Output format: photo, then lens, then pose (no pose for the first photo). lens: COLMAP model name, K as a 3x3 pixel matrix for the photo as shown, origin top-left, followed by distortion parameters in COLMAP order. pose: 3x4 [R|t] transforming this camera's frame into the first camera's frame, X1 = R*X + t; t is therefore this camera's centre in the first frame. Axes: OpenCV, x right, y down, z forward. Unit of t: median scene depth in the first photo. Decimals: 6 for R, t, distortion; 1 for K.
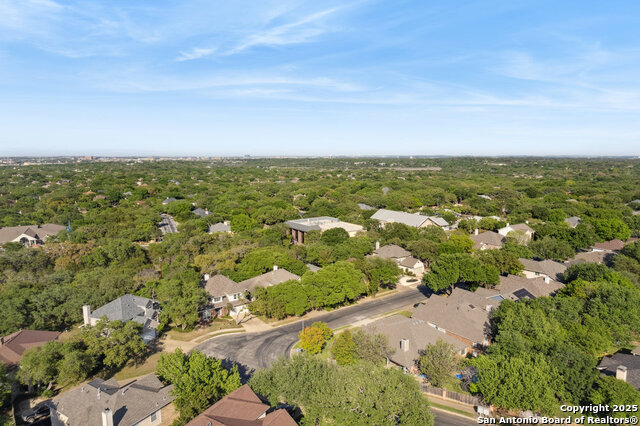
lens RADIAL K [[407.0, 0, 320.0], [0, 407.0, 213.0], [0, 0, 1]] dist [-0.081580, 0.074452]
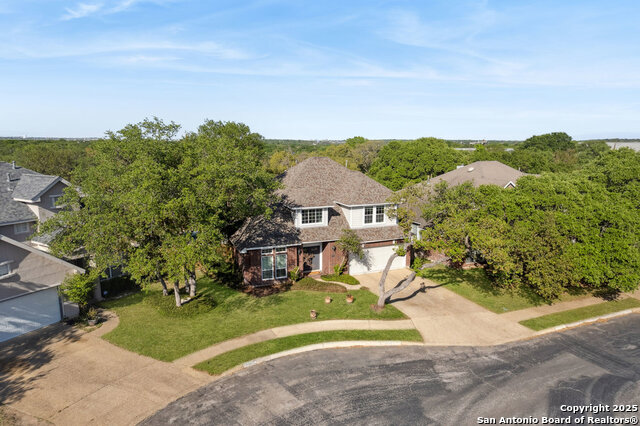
lens RADIAL K [[407.0, 0, 320.0], [0, 407.0, 213.0], [0, 0, 1]] dist [-0.081580, 0.074452]
pose [[0.968174, 0.046220, -0.245972, -0.177133], [-0.038034, 0.998556, 0.037932, 0.203117], [0.247370, -0.027369, 0.968534, 0.721093]]
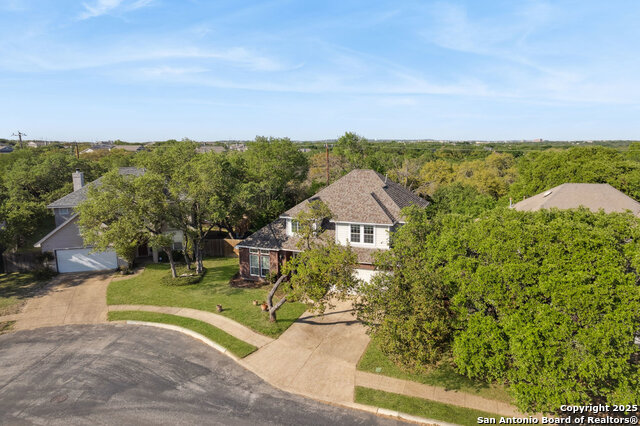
lens RADIAL K [[407.0, 0, 320.0], [0, 407.0, 213.0], [0, 0, 1]] dist [-0.081580, 0.074452]
pose [[0.531940, 0.138279, -0.835416, 0.020401], [-0.111015, 0.989450, 0.093088, 0.174681], [0.839474, 0.043226, 0.541678, 0.854973]]
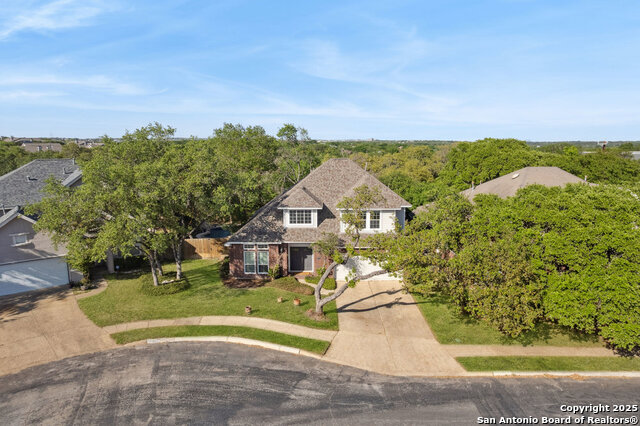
lens RADIAL K [[407.0, 0, 320.0], [0, 407.0, 213.0], [0, 0, 1]] dist [-0.081580, 0.074452]
pose [[0.801099, 0.105198, -0.589215, -0.062699], [-0.086198, 0.994448, 0.060353, 0.194335], [0.592293, 0.002441, 0.805719, 0.776055]]
